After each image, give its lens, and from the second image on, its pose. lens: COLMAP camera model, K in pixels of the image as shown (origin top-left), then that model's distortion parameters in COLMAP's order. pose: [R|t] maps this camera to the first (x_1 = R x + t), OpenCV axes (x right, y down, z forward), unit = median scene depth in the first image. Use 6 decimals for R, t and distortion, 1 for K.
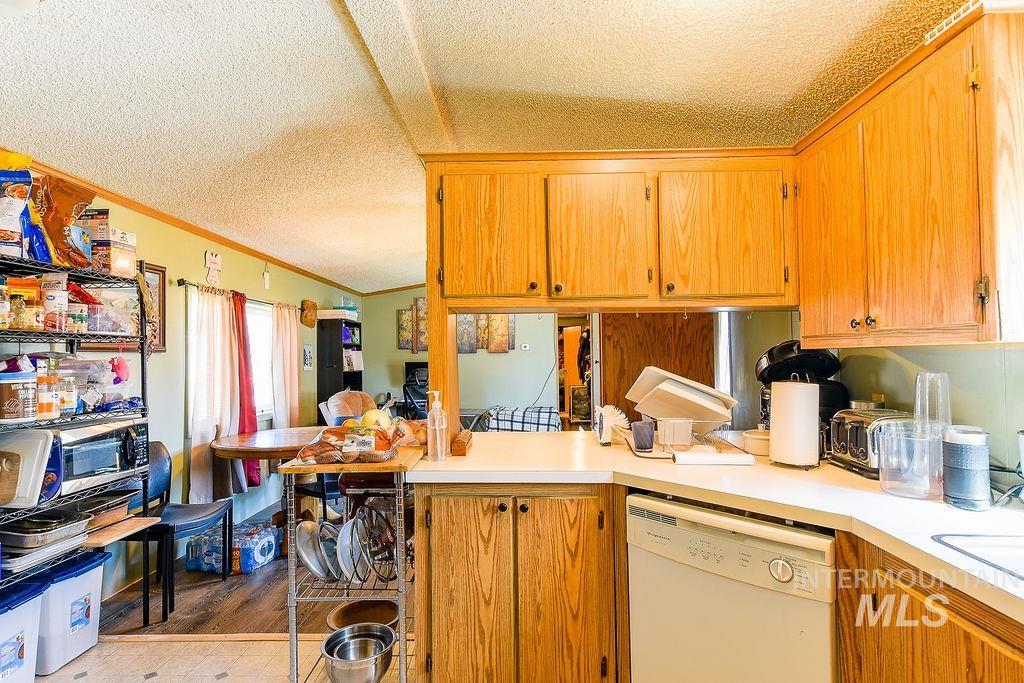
lens RADIAL K [[524.0, 0, 505.0], [0, 524.0, 347.0], [0, 0, 1]] dist [0.010663, -0.005770]
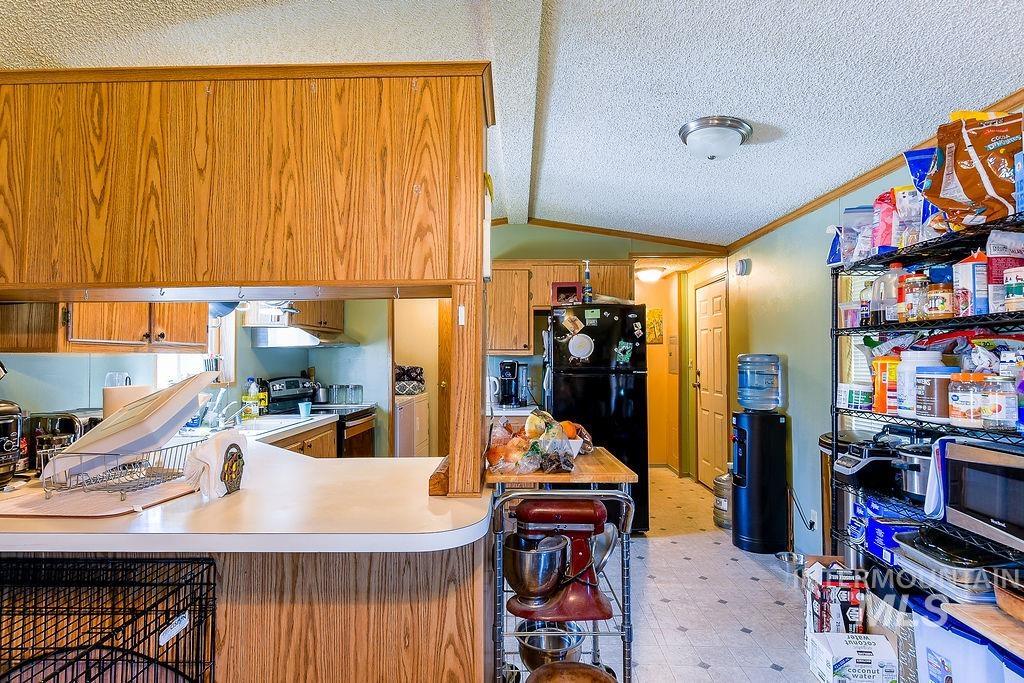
lens RADIAL K [[524.0, 0, 511.7], [0, 524.0, 346.8], [0, 0, 1]] dist [0.010663, -0.005770]
pose [[-0.999679, 0.013363, -0.021503, -0.147597], [0.014263, 0.999006, -0.042236, 0.035126], [0.020917, -0.042529, -0.998876, 1.591255]]
